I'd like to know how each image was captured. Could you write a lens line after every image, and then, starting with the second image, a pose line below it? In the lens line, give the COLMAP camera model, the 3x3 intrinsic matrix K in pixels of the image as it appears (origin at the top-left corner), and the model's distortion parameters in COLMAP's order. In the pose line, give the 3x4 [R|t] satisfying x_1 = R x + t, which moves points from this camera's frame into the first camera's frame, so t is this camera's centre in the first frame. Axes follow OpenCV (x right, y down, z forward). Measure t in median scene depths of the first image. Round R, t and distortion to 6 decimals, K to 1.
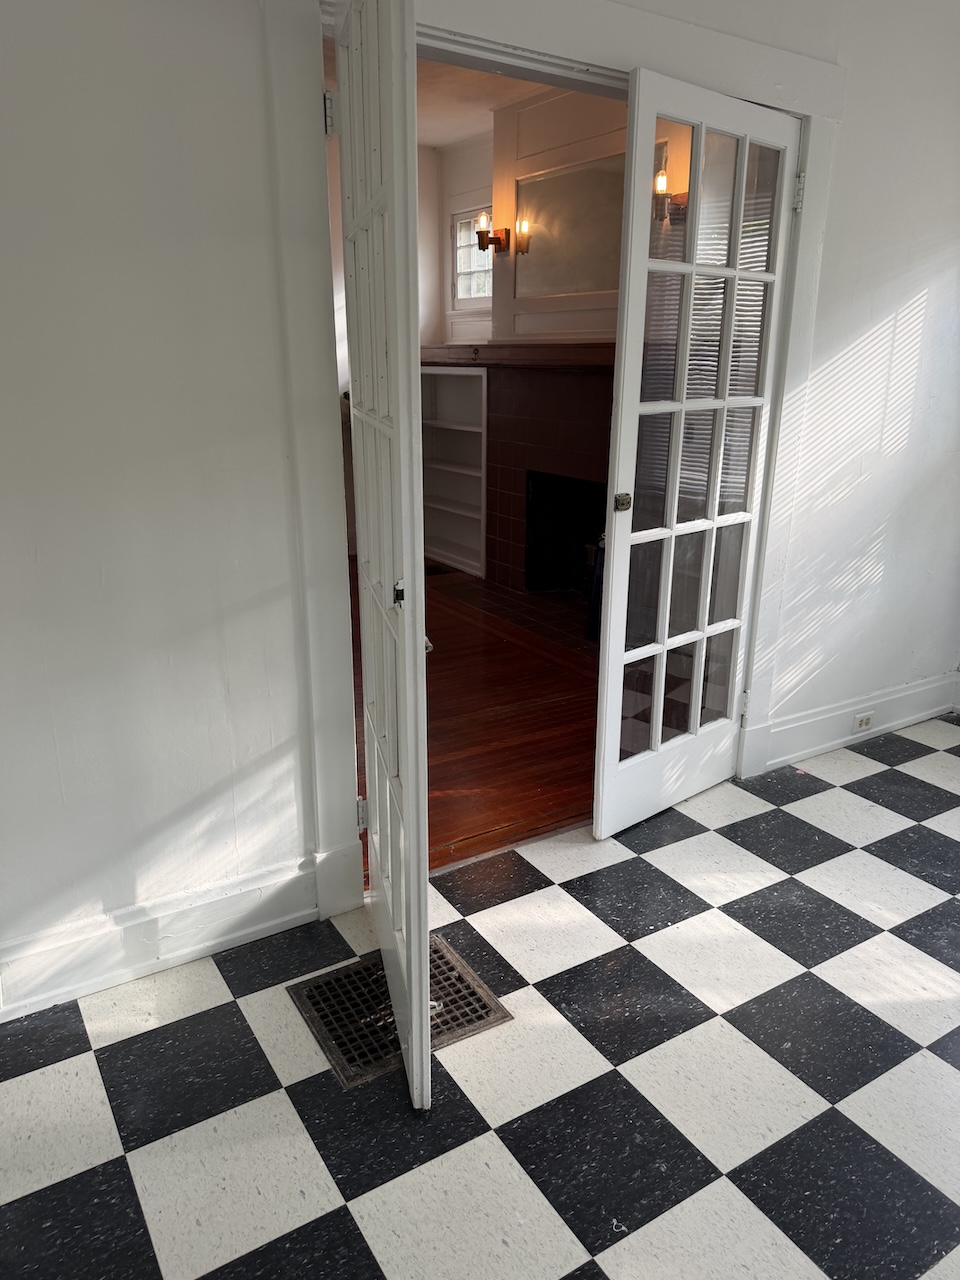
lens RADIAL K [[897.6, 0, 480.0], [0, 897.6, 640.0], [0, 0, 1]] dist [-0.022126, -0.003984]
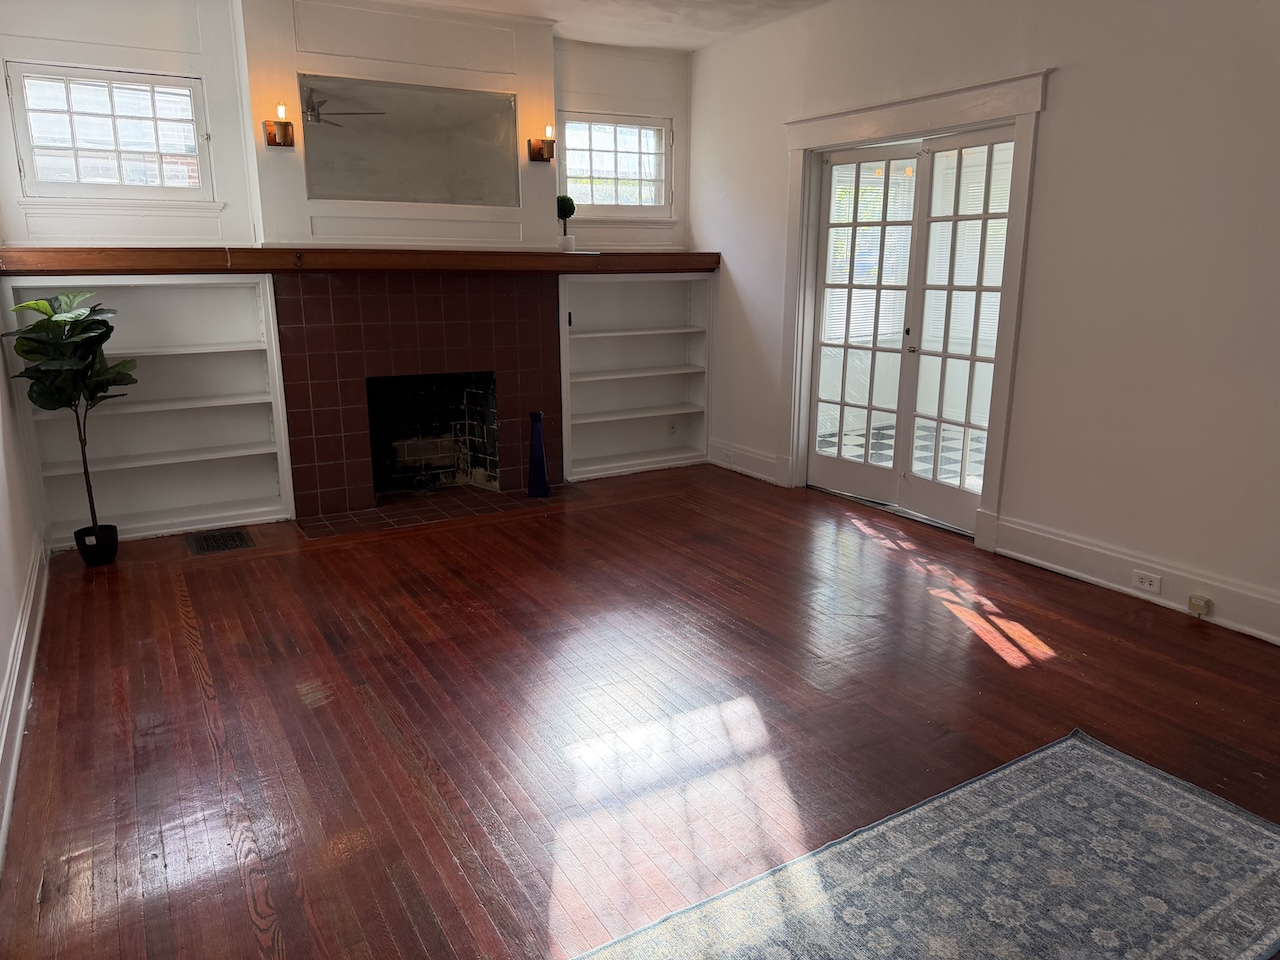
lens RADIAL K [[897.6, 0, 640.0], [0, 897.6, 480.0], [0, 0, 1]] dist [-0.022126, -0.003984]
pose [[0.027460, -0.246917, 0.968648, -0.827529], [0.287966, 0.929889, 0.228873, -0.209284], [-0.957247, 0.272652, 0.096639, 0.612615]]
